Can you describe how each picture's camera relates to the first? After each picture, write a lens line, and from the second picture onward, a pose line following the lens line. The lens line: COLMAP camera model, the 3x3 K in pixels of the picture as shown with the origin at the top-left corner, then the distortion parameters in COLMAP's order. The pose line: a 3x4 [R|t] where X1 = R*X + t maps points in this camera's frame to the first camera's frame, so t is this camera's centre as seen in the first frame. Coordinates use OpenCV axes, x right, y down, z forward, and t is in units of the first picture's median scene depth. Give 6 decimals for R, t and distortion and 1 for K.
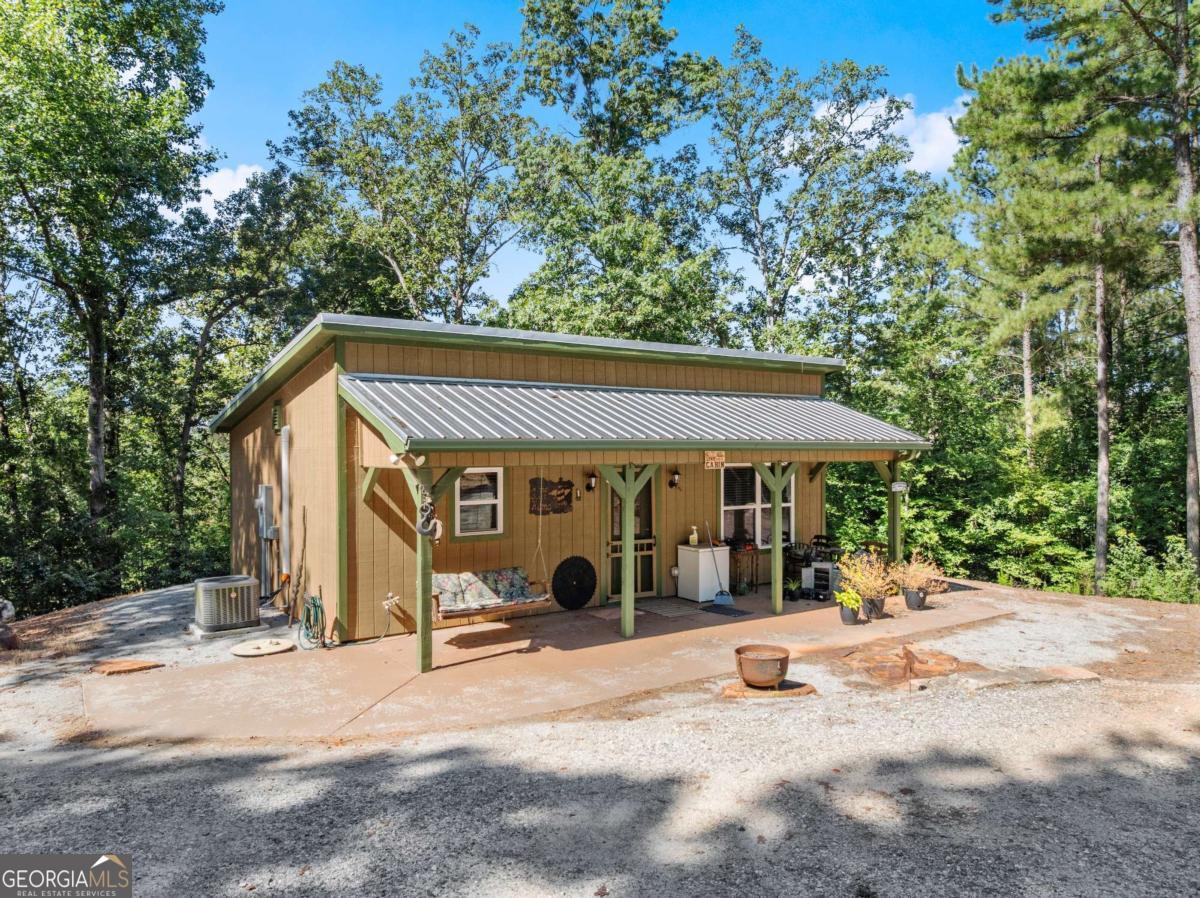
lens RADIAL K [[832.5, 0, 600.0], [0, 832.5, 449.0], [0, 0, 1]] dist [-0.042175, 0.003308]
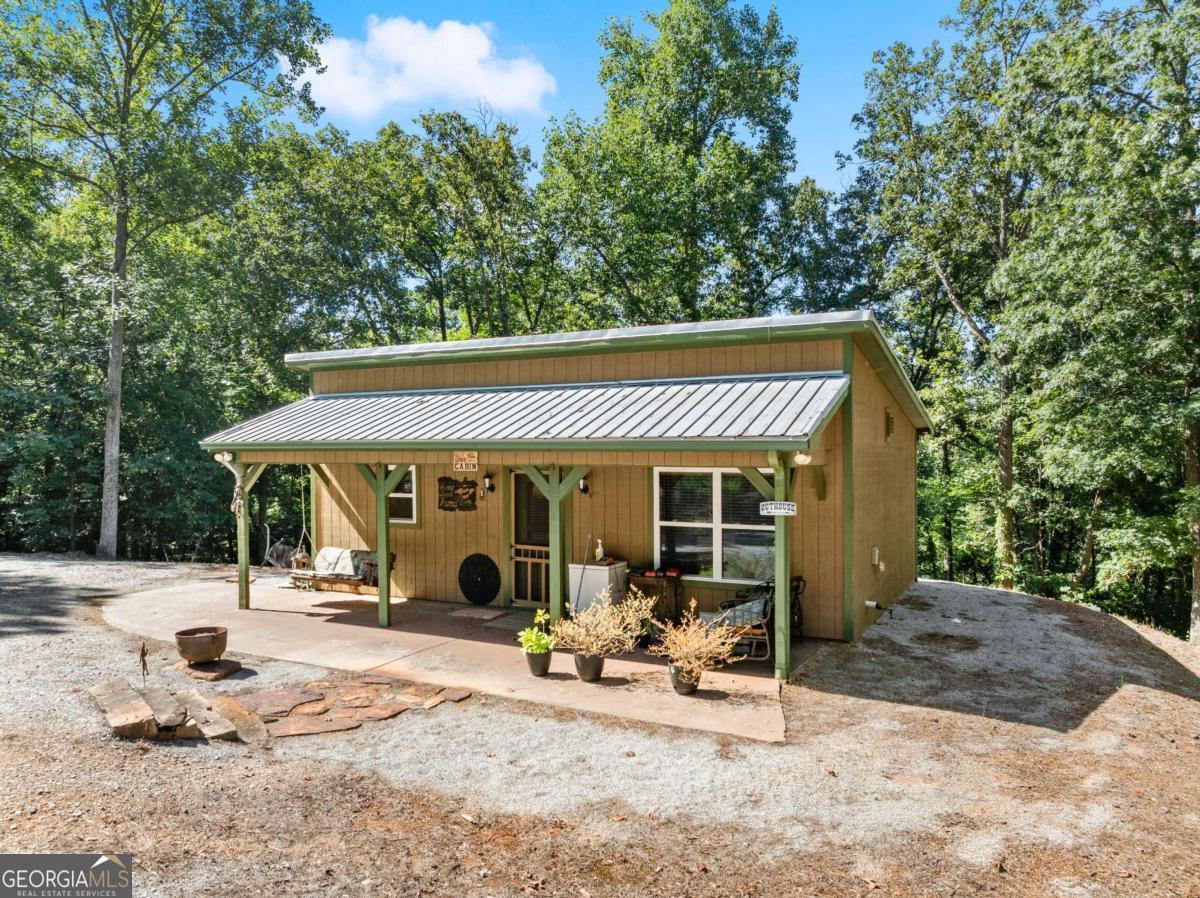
lens RADIAL K [[832.5, 0, 600.0], [0, 832.5, 449.0], [0, 0, 1]] dist [-0.042175, 0.003308]
pose [[0.462297, -0.003428, -0.886718, 0.961627], [0.000402, 0.999993, -0.003657, 0.002638], [0.886725, 0.001334, 0.462296, 0.662902]]
